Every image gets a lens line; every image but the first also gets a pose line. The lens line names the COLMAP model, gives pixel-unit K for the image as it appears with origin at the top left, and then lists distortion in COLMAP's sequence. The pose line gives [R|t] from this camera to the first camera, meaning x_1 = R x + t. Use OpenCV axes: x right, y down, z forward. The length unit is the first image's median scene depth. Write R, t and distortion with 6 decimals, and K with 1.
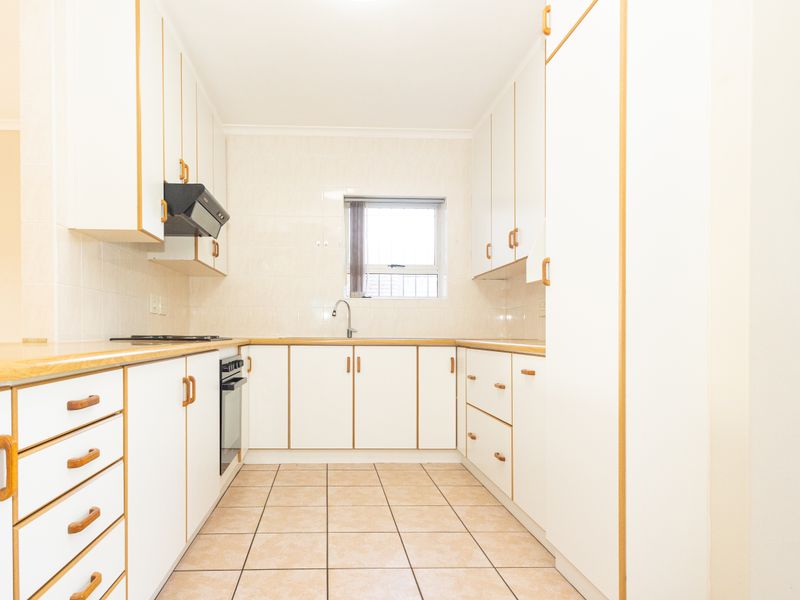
lens RADIAL K [[462.8, 0, 337.9], [0, 462.8, 334.5], [0, 0, 1]] dist [0.002444, 0.000053]
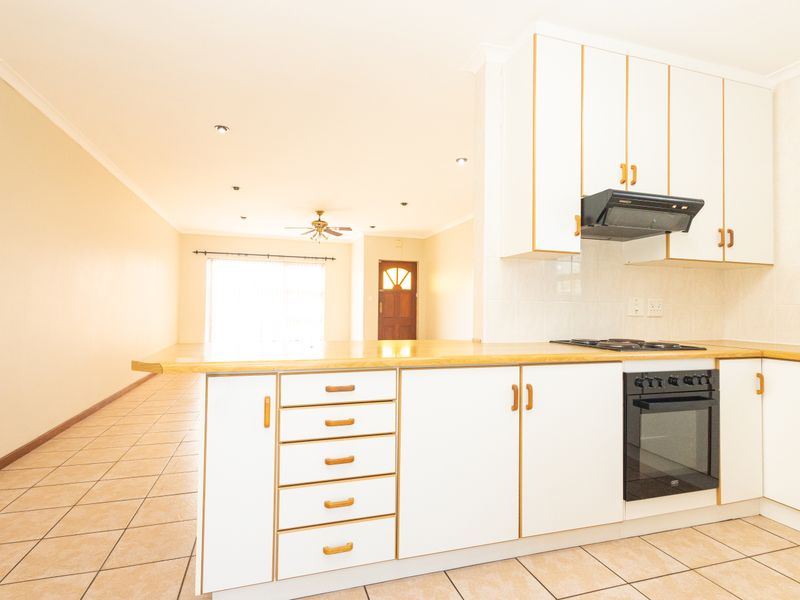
lens RADIAL K [[409.2, 0, 404.3], [0, 409.2, 306.1], [0, 0, 1]] dist [0.008771, 0.001490]
pose [[0.285434, -0.012038, -0.958323, 0.316203], [-0.016883, 0.999703, -0.017586, -0.043852], [0.958250, 0.021199, 0.285146, 0.272376]]
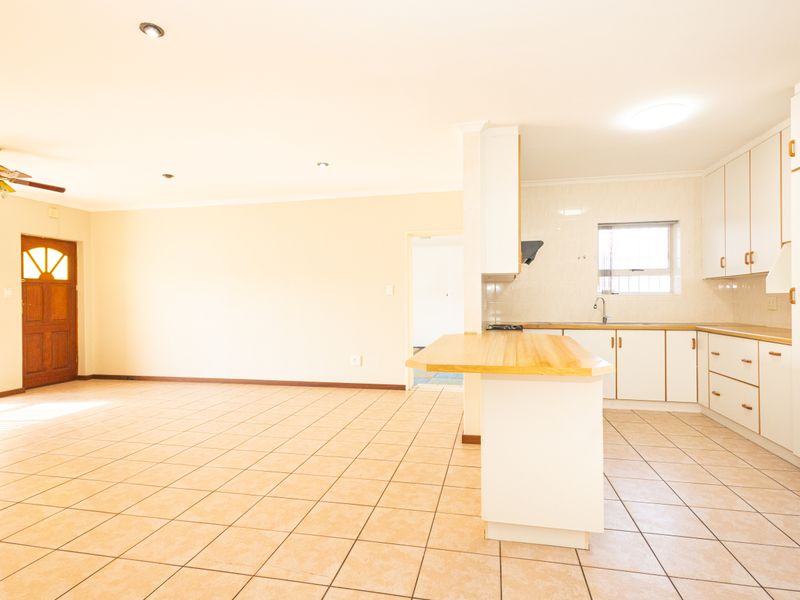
lens RADIAL K [[409.2, 0, 399.1], [0, 409.2, 305.5], [0, 0, 1]] dist [0.008771, 0.001490]
pose [[0.967612, -0.012526, -0.252132, -0.309178], [0.014263, 0.999885, 0.005064, -0.070774], [0.252040, -0.008496, 0.967680, -0.452254]]
